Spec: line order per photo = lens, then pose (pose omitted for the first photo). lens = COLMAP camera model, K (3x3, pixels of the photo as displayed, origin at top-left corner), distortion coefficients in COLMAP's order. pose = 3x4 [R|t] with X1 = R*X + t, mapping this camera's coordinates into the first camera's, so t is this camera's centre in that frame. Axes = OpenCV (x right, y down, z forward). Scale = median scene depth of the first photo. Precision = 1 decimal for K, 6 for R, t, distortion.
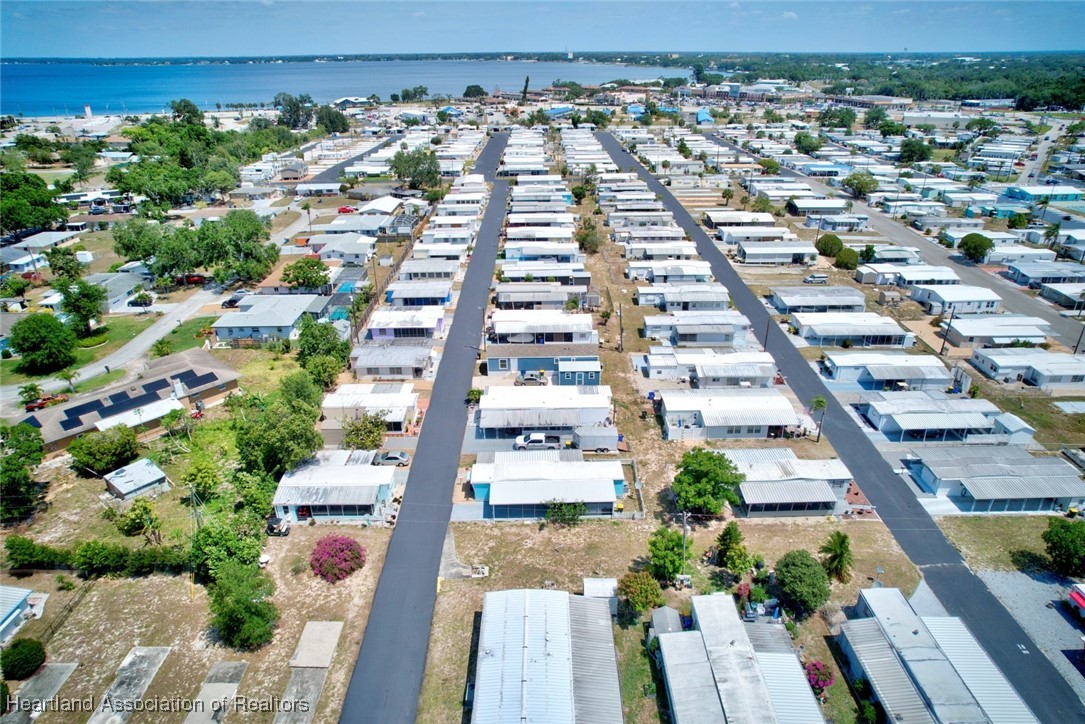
lens RADIAL K [[696.8, 0, 547.1], [0, 696.8, 360.7], [0, 0, 1]] dist [-0.072958, 0.064286]
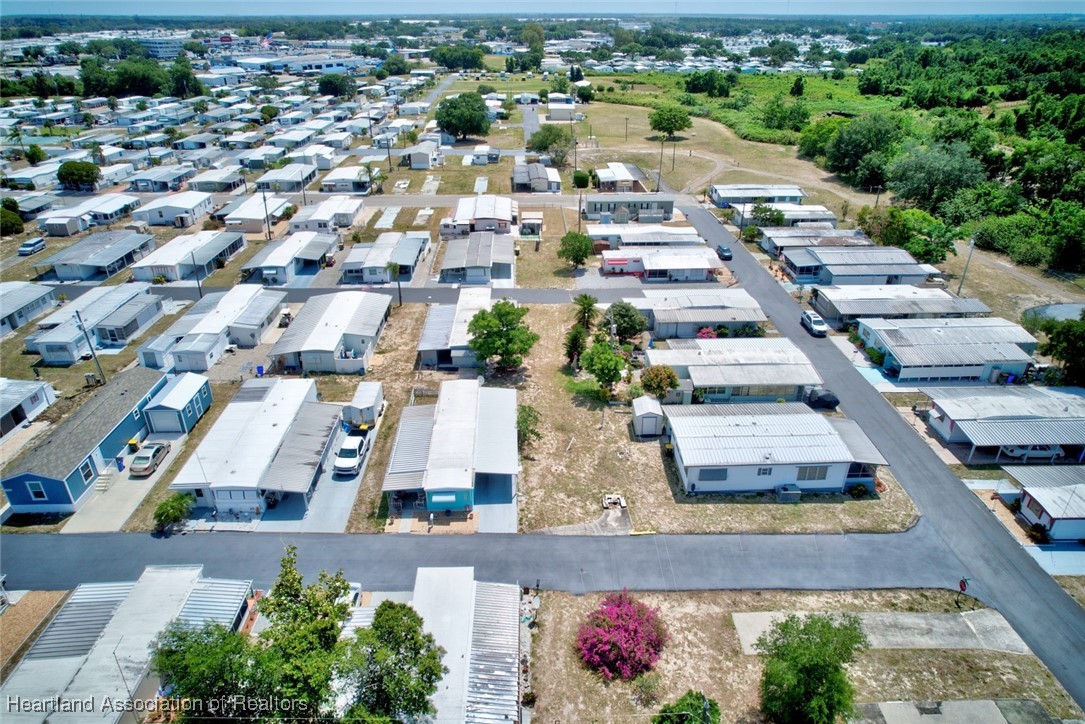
lens RADIAL K [[696.8, 0, 547.1], [0, 696.8, 360.7], [0, 0, 1]] dist [-0.072958, 0.064286]
pose [[-0.017419, -0.449174, 0.893274, -0.446866], [0.414163, 0.809917, 0.415335, -0.120911], [-0.910036, 0.377196, 0.171924, 0.514989]]
